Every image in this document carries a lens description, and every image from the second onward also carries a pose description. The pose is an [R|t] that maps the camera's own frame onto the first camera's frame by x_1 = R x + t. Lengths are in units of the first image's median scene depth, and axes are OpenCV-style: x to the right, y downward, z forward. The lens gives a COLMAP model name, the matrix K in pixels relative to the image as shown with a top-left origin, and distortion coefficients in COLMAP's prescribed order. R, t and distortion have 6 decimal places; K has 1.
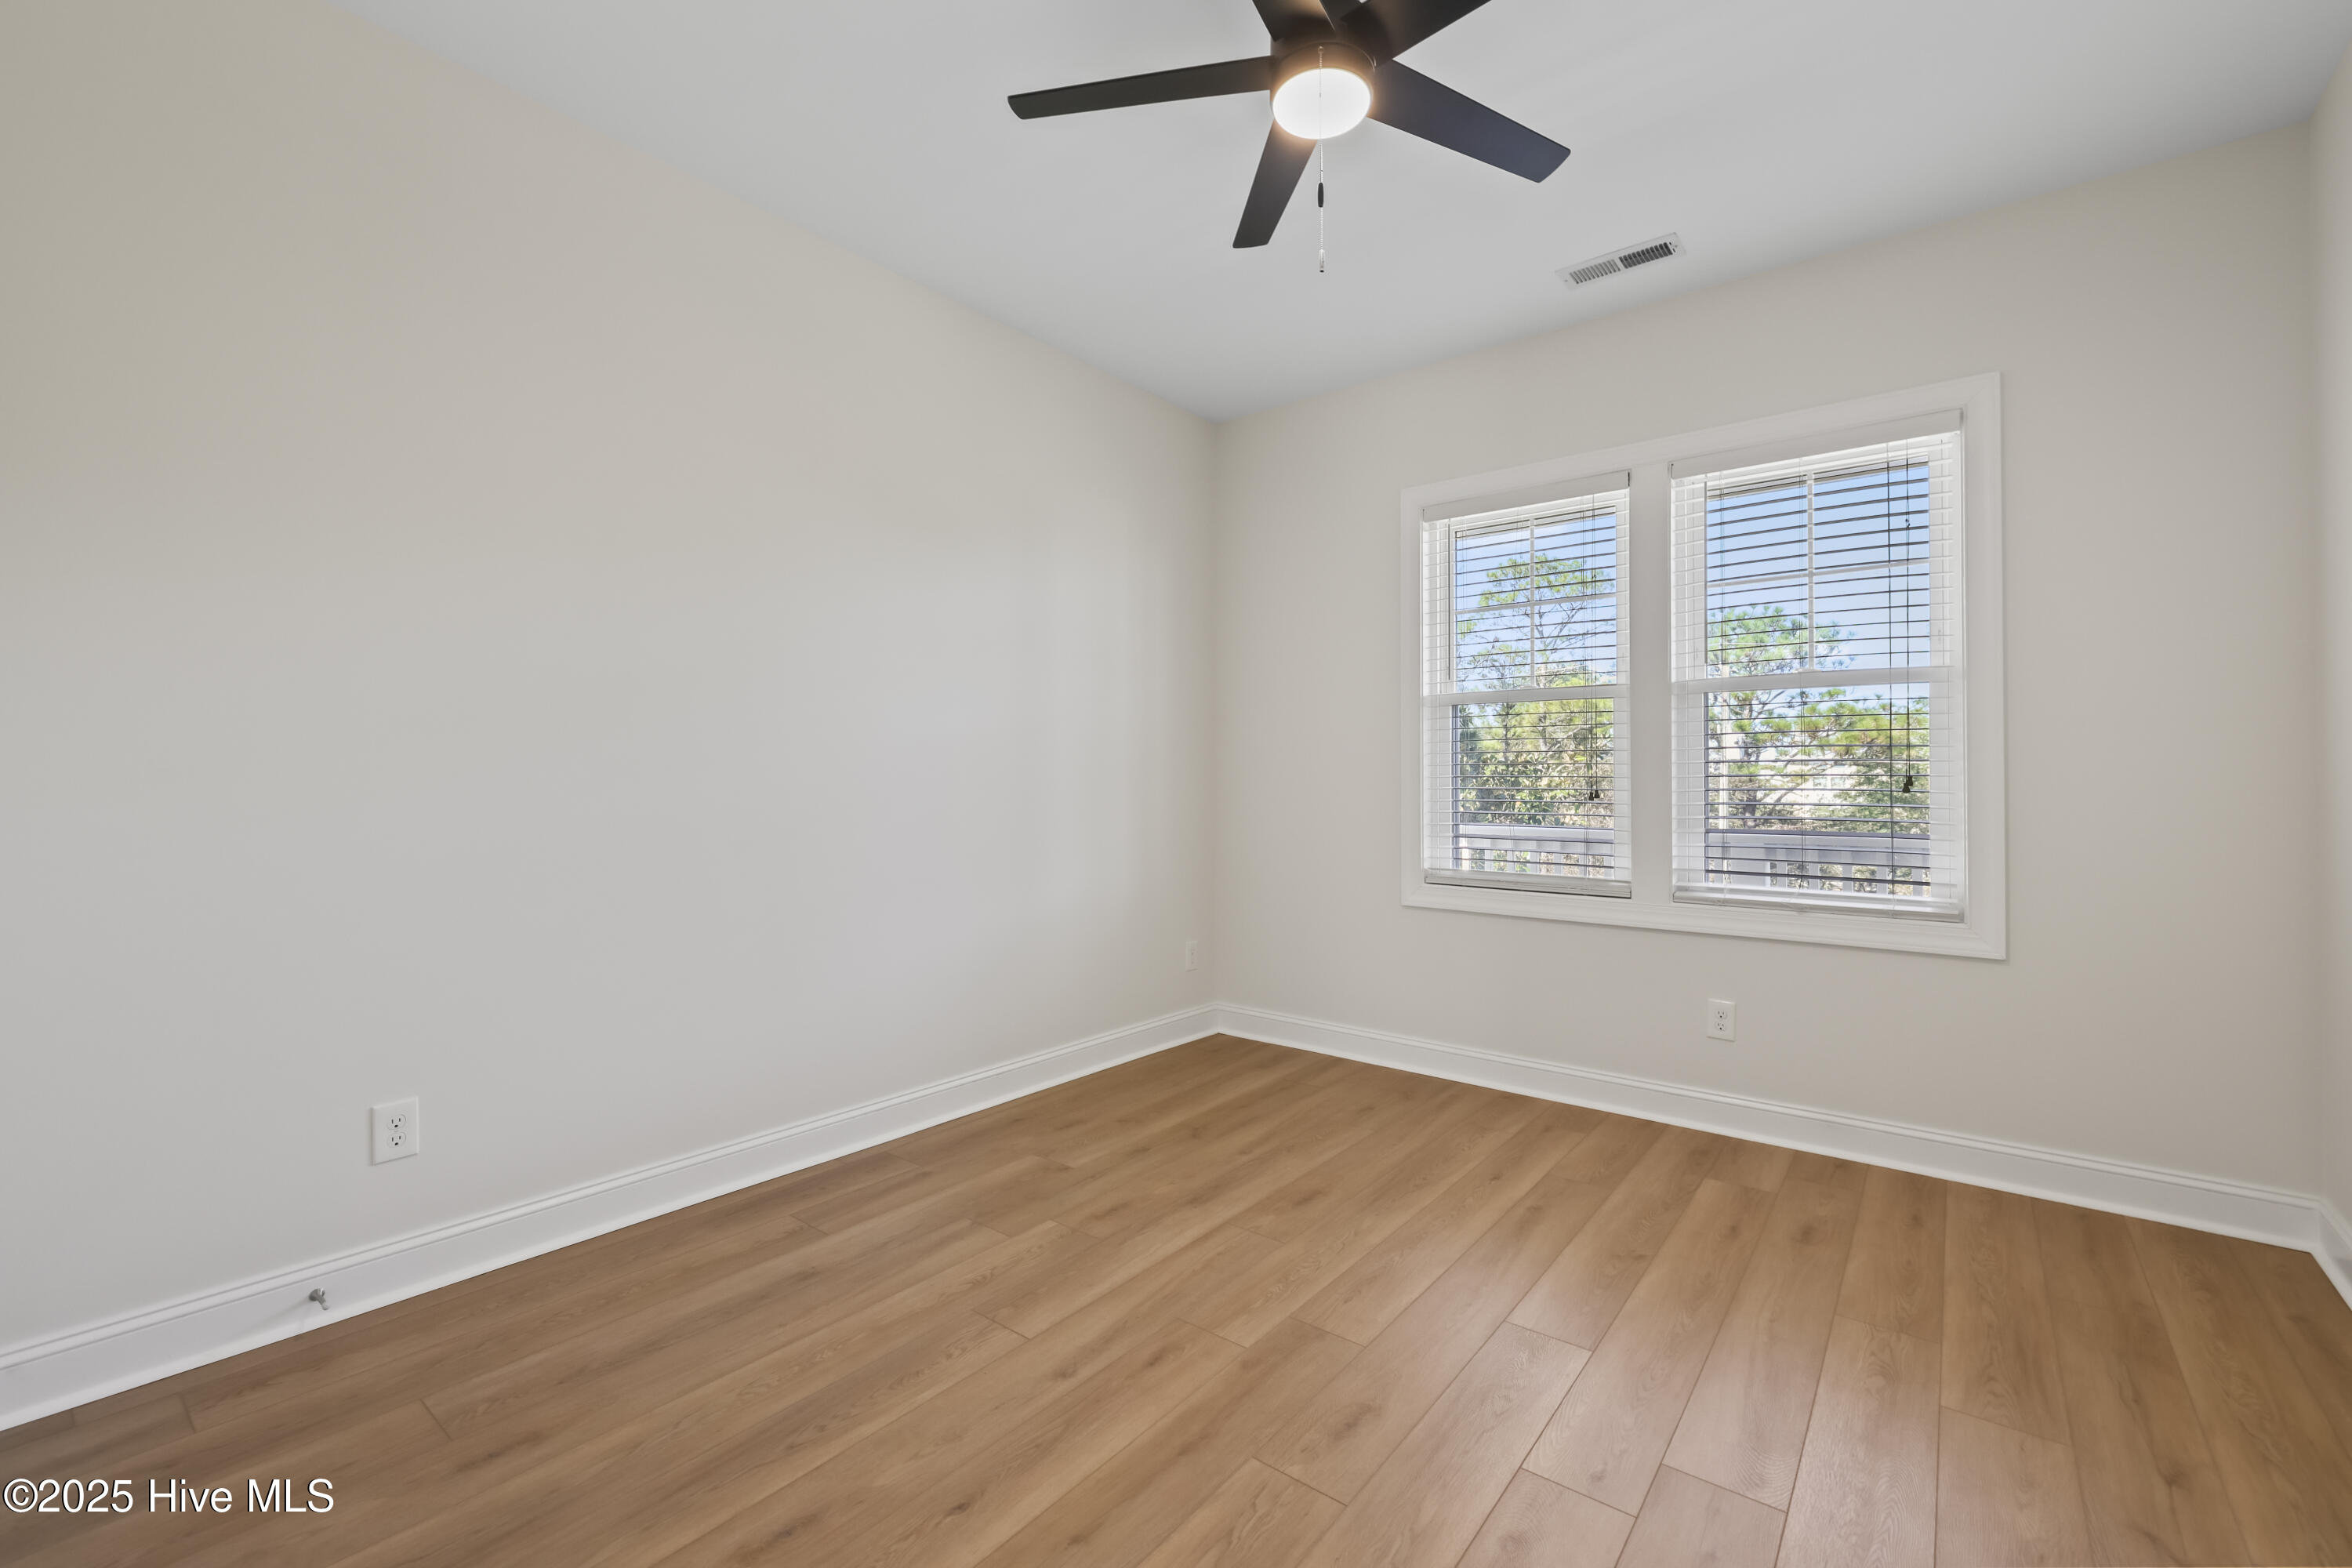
lens RADIAL K [[981.1, 0, 1174.0], [0, 981.1, 780.4], [0, 0, 1]] dist [-0.000020, -0.000179]
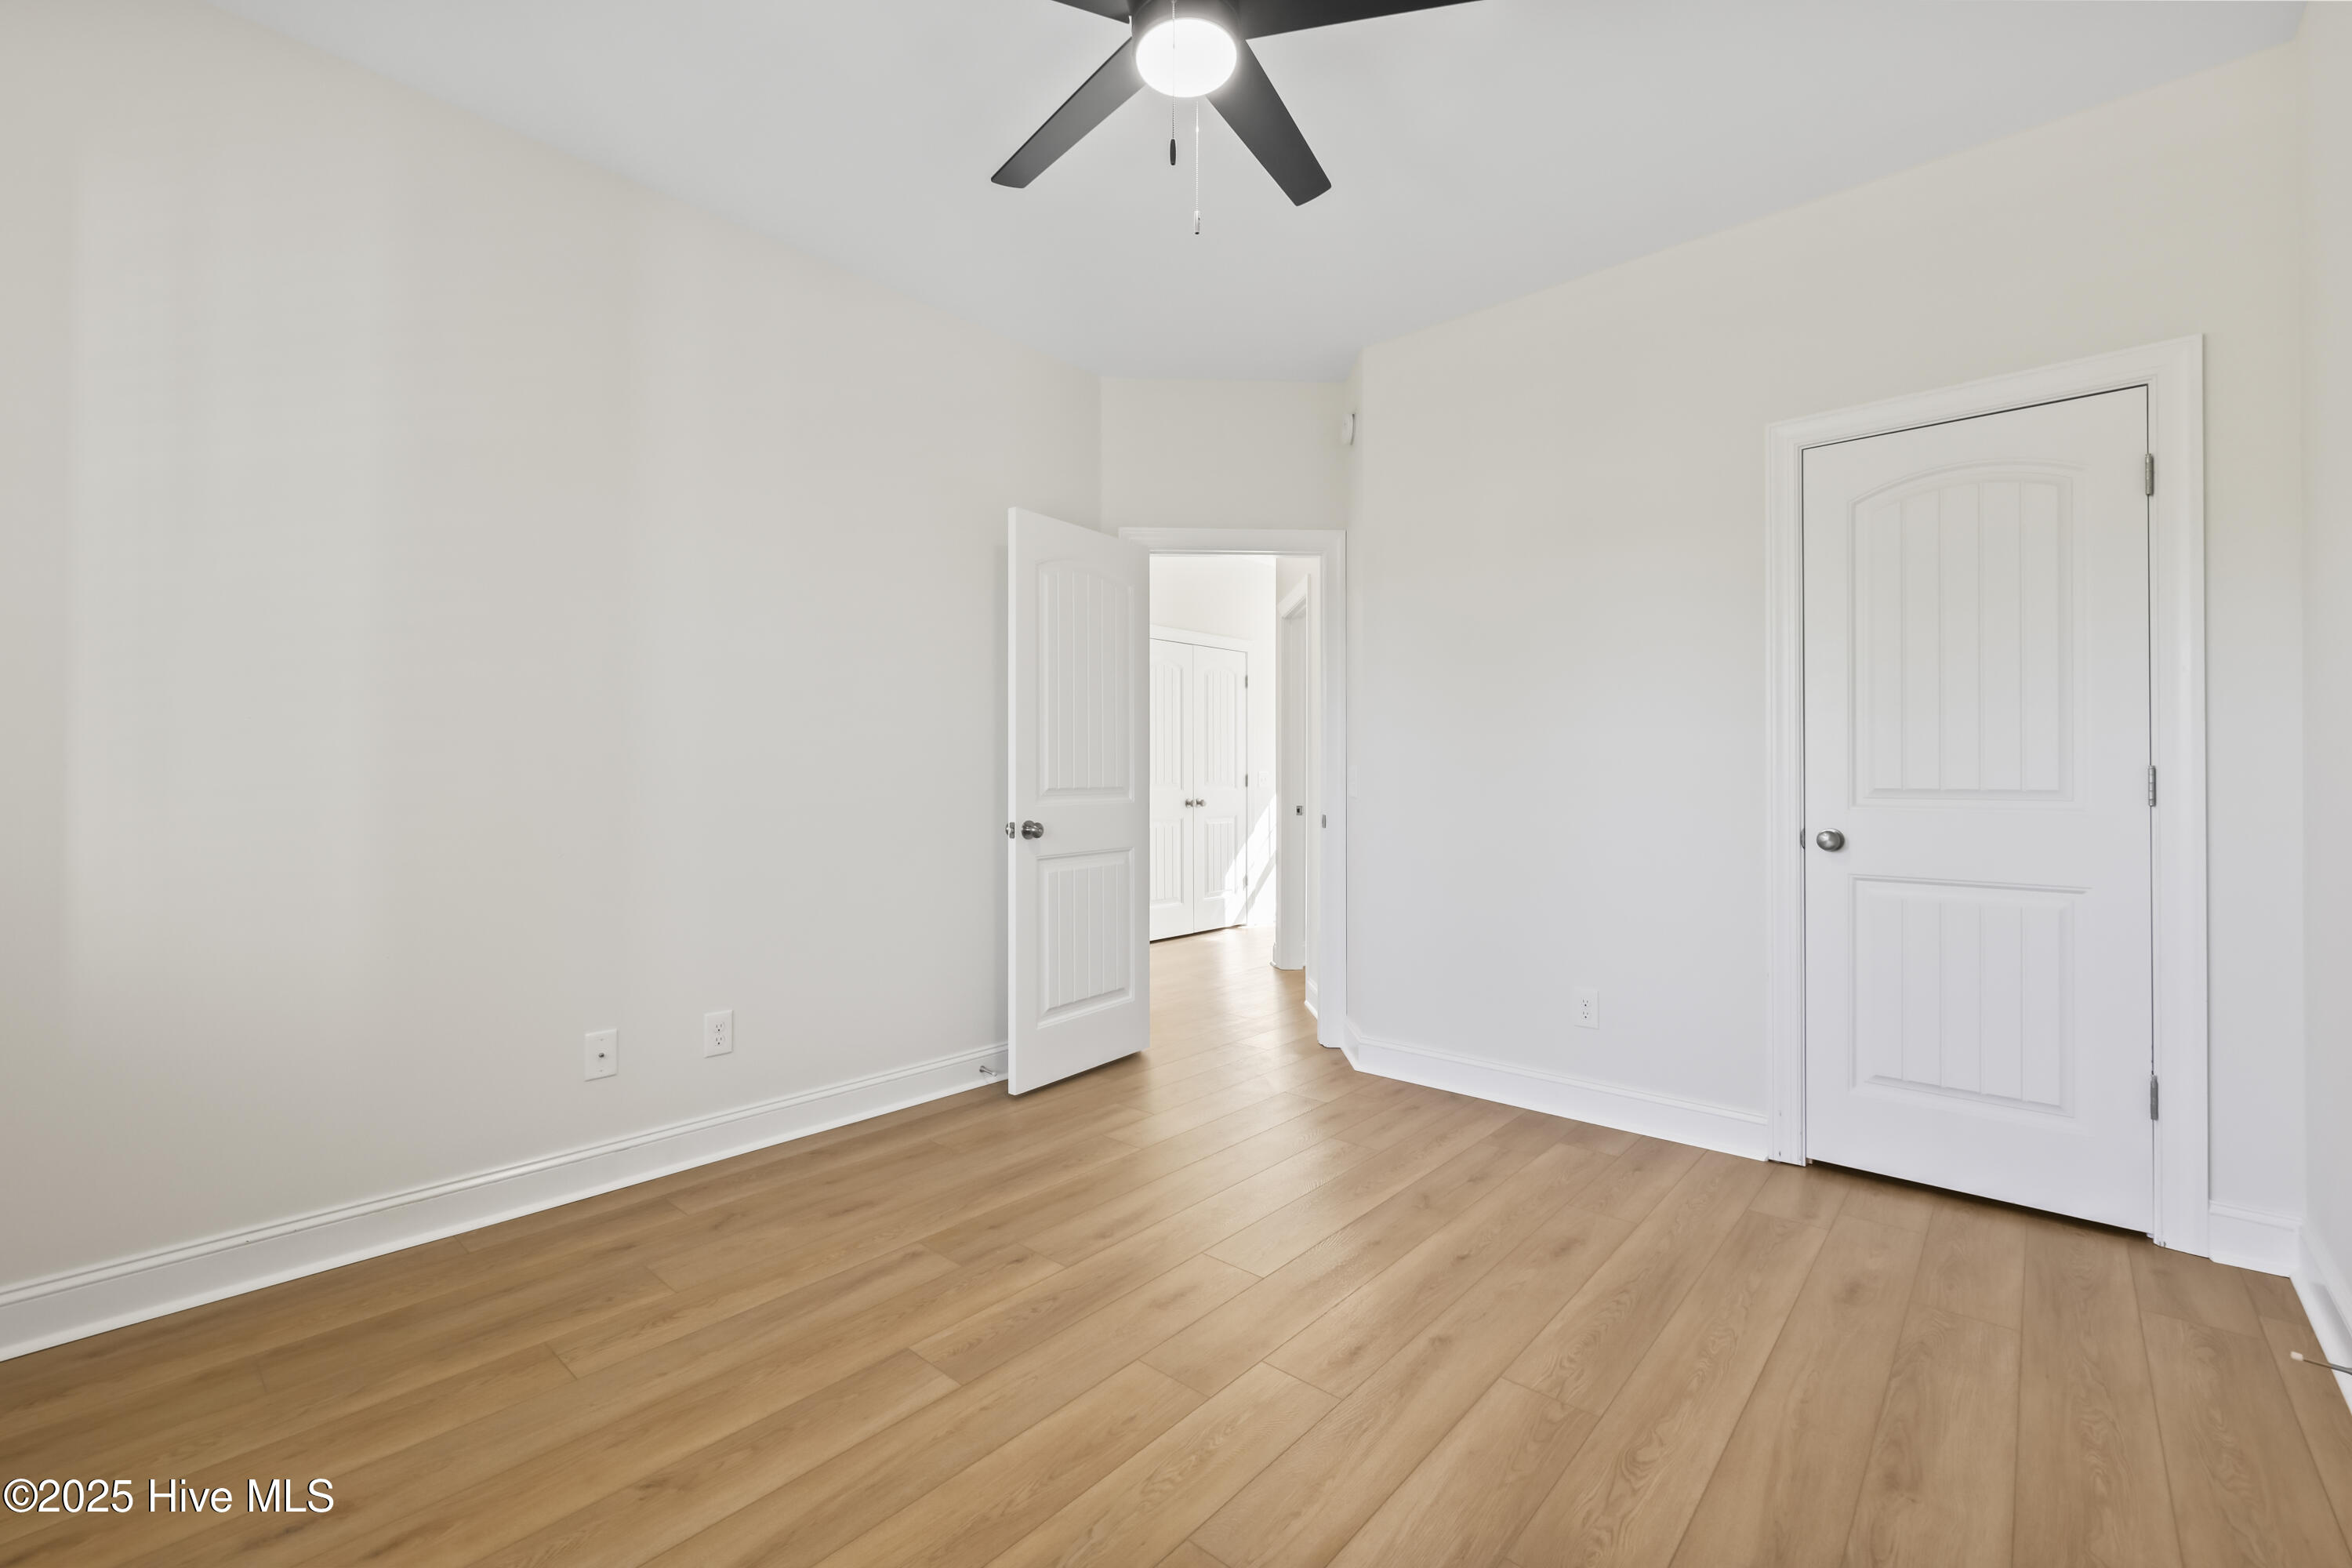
lens RADIAL K [[981.1, 0, 1174.0], [0, 981.1, 780.4], [0, 0, 1]] dist [-0.000020, -0.000179]
pose [[-0.998627, -0.004986, 0.052153, 0.113837], [-0.005039, 0.999987, -0.000885, 0.016859], [-0.052148, -0.001147, -0.998639, 1.970146]]
